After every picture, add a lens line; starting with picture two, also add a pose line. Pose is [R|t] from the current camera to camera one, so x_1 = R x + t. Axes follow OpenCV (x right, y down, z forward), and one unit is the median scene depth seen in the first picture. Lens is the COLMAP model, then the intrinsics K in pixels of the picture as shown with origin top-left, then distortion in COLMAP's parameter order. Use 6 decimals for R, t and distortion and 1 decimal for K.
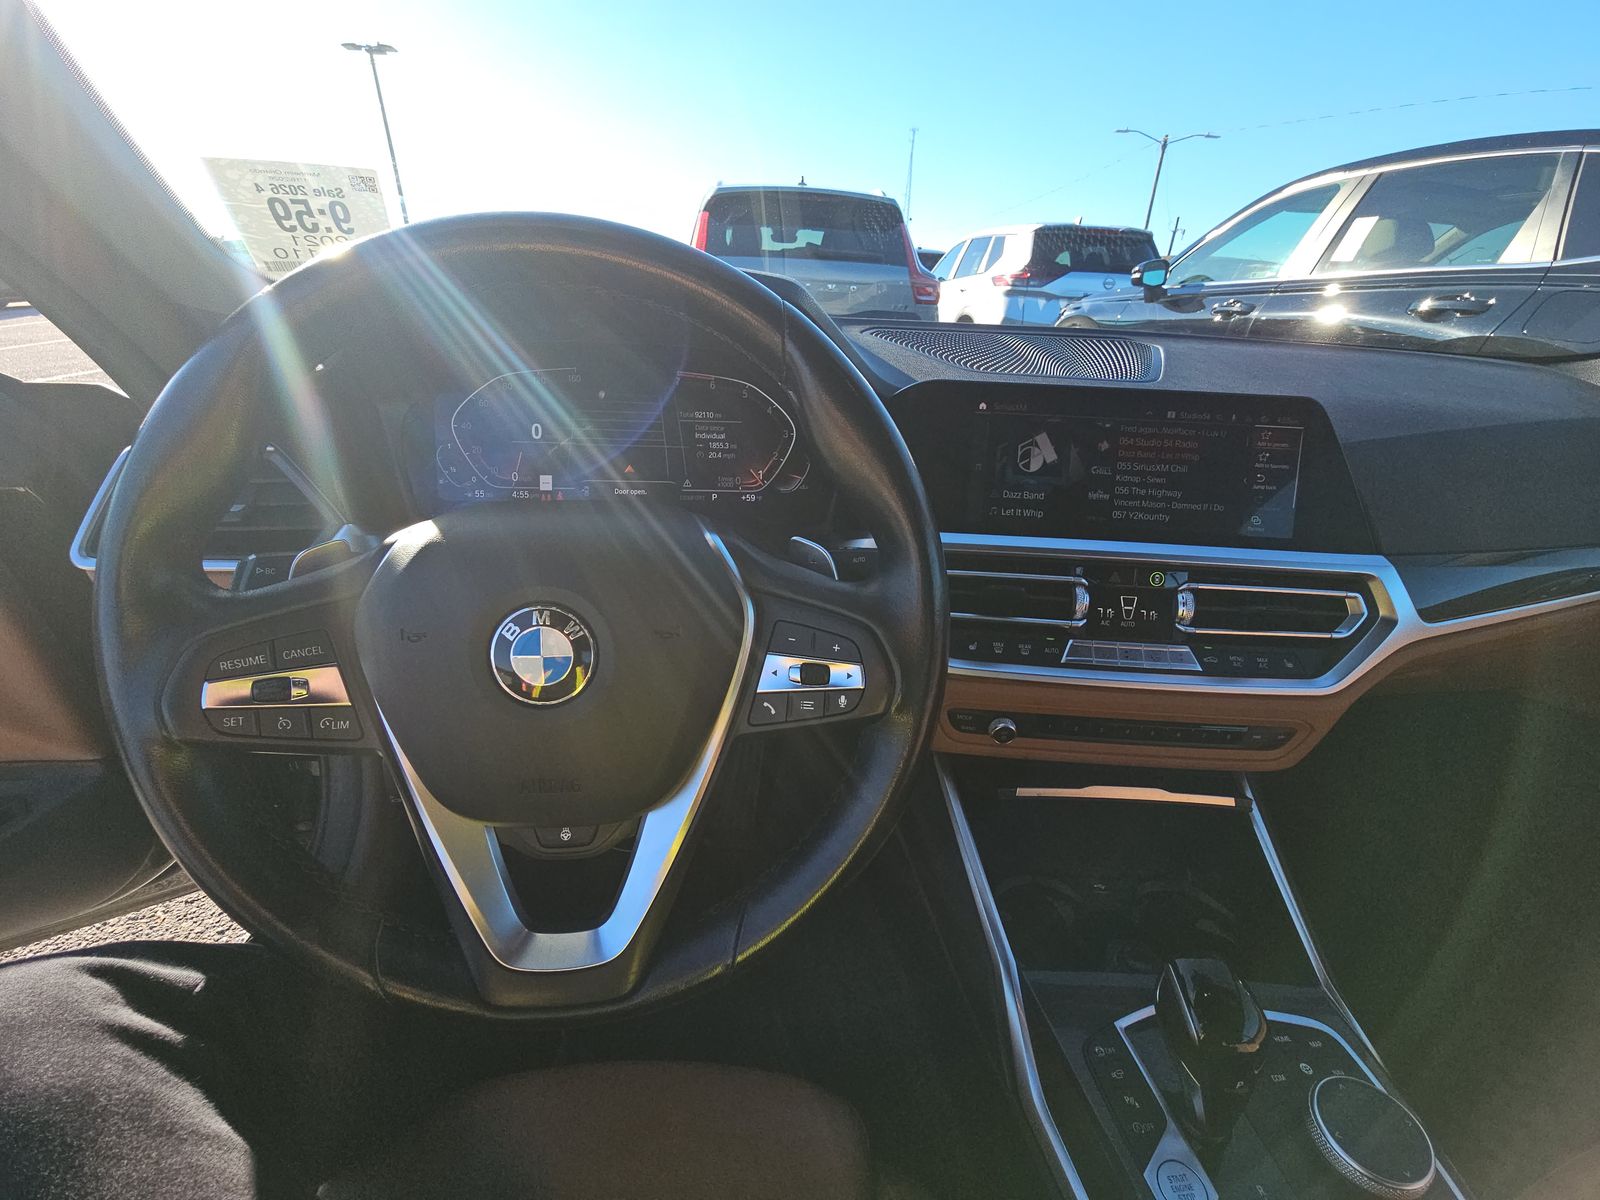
lens RADIAL K [[650.8, 0, 797.4], [0, 650.8, 594.8], [0, 0, 1]] dist [0.001670, -0.004133]
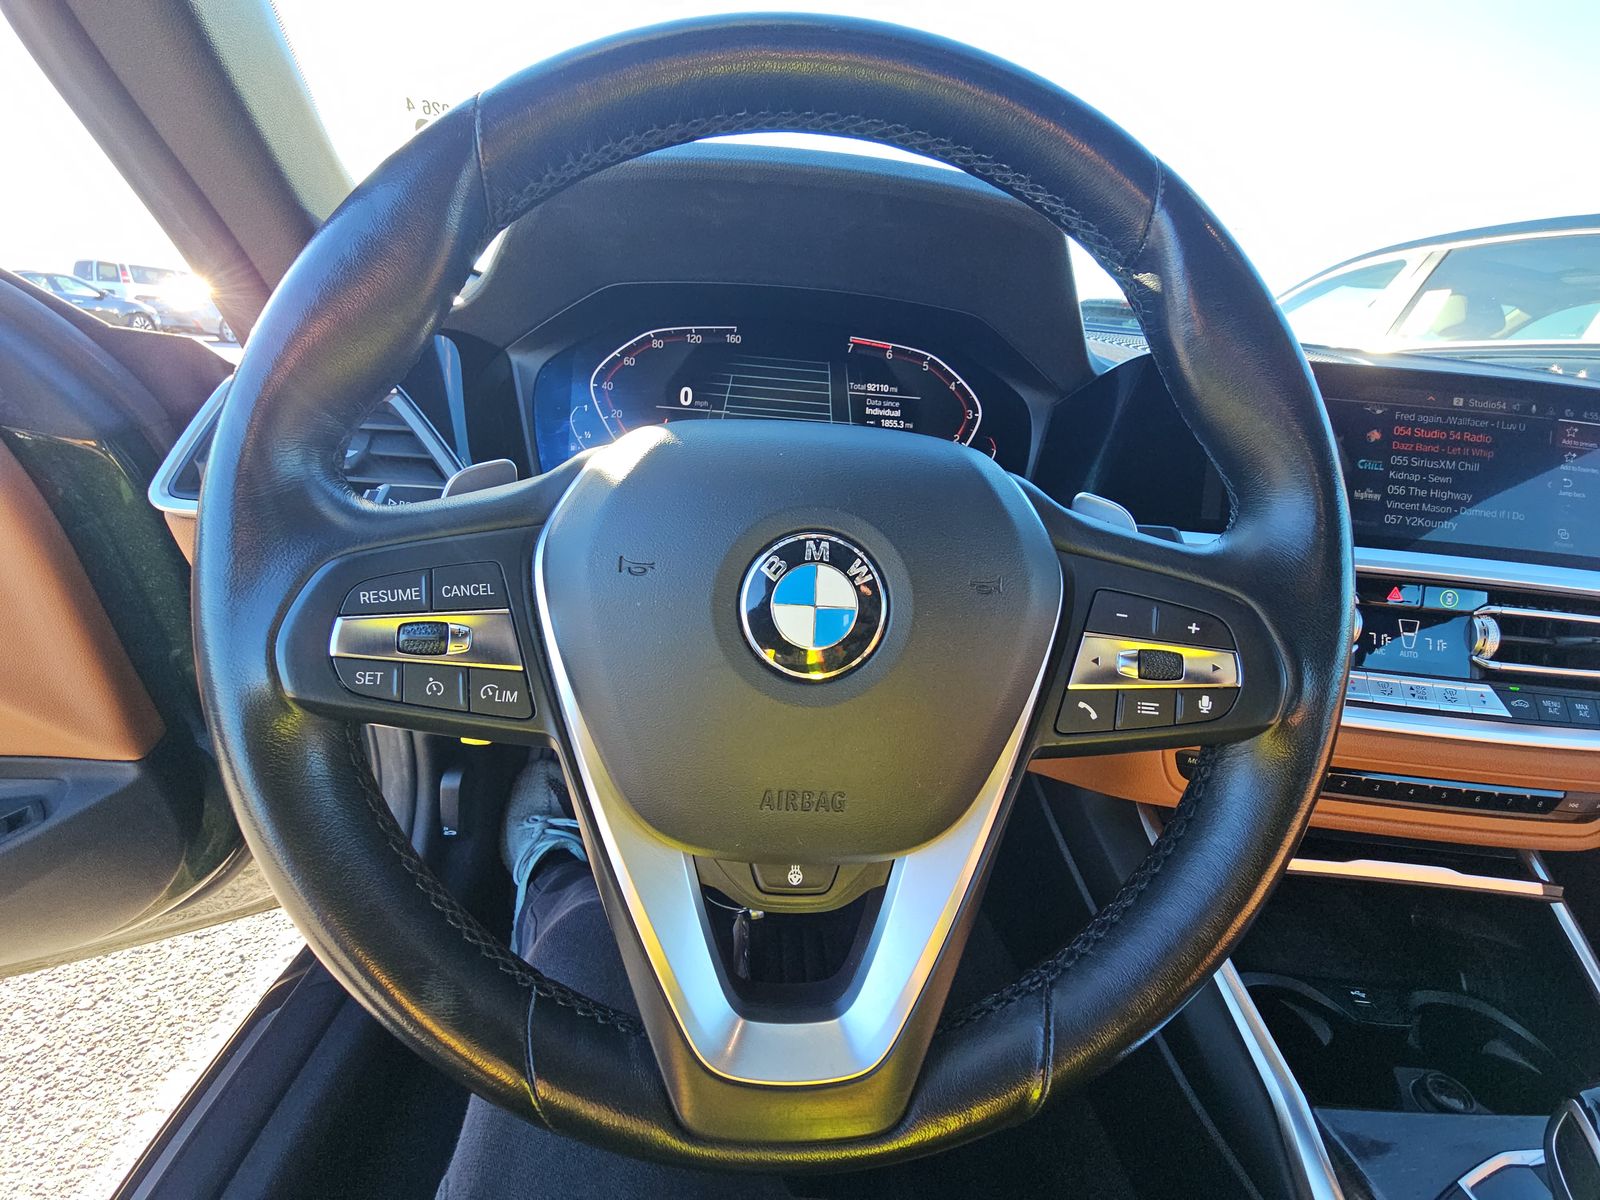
lens RADIAL K [[650.8, 0, 794.6], [0, 650.8, 597.5], [0, 0, 1]] dist [0.001670, -0.004133]
pose [[0.998299, 0.048363, -0.032570, -0.226775], [-0.051030, 0.994923, -0.086741, 0.084646], [0.028210, 0.088256, 0.995698, 0.178262]]
